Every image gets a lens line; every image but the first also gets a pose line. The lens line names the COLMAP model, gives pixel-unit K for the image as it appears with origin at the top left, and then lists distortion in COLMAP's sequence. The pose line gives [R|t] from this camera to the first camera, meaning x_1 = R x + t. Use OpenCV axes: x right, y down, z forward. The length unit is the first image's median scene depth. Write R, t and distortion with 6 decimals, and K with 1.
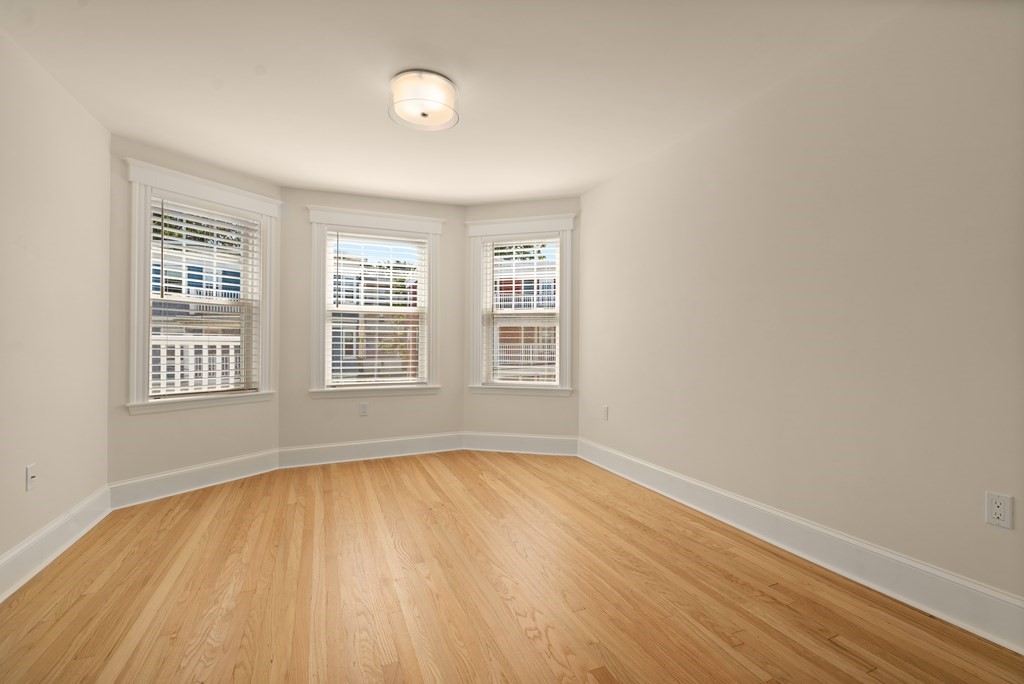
lens RADIAL K [[471.6, 0, 516.0], [0, 471.6, 345.1], [0, 0, 1]] dist [0.001468, 0.000160]
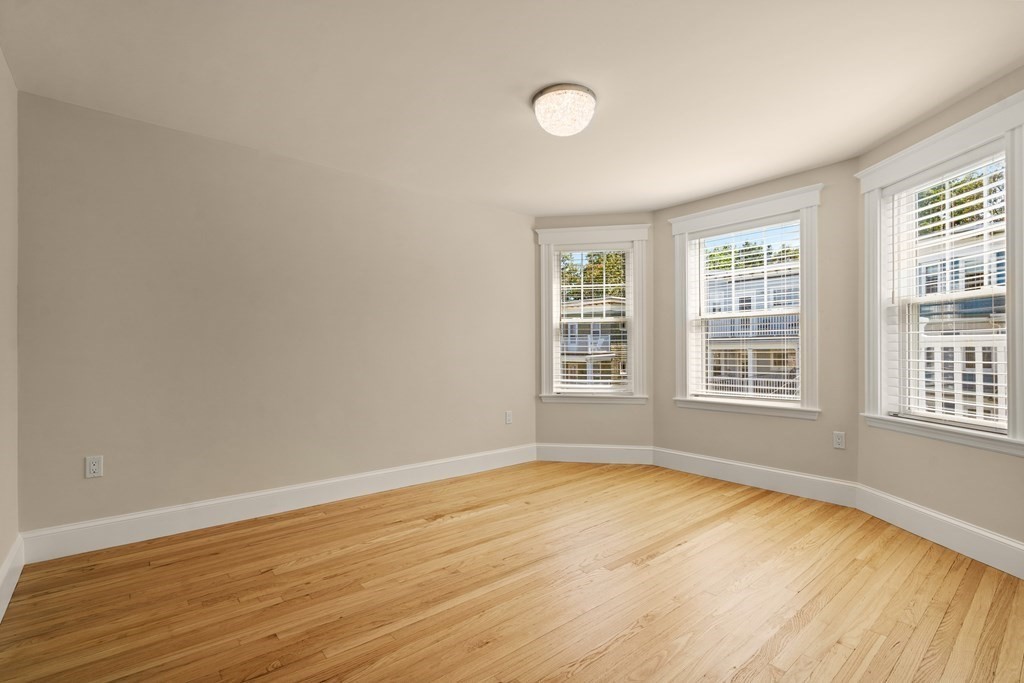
lens RADIAL K [[479.4, 0, 541.6], [0, 479.4, 347.4], [0, 0, 1]] dist [0.018684, -0.000074]
pose [[0.342050, -0.006375, -0.939660, 0.481059], [0.010139, 0.999944, -0.003094, -0.015455], [0.939627, -0.008469, 0.342096, 0.388453]]
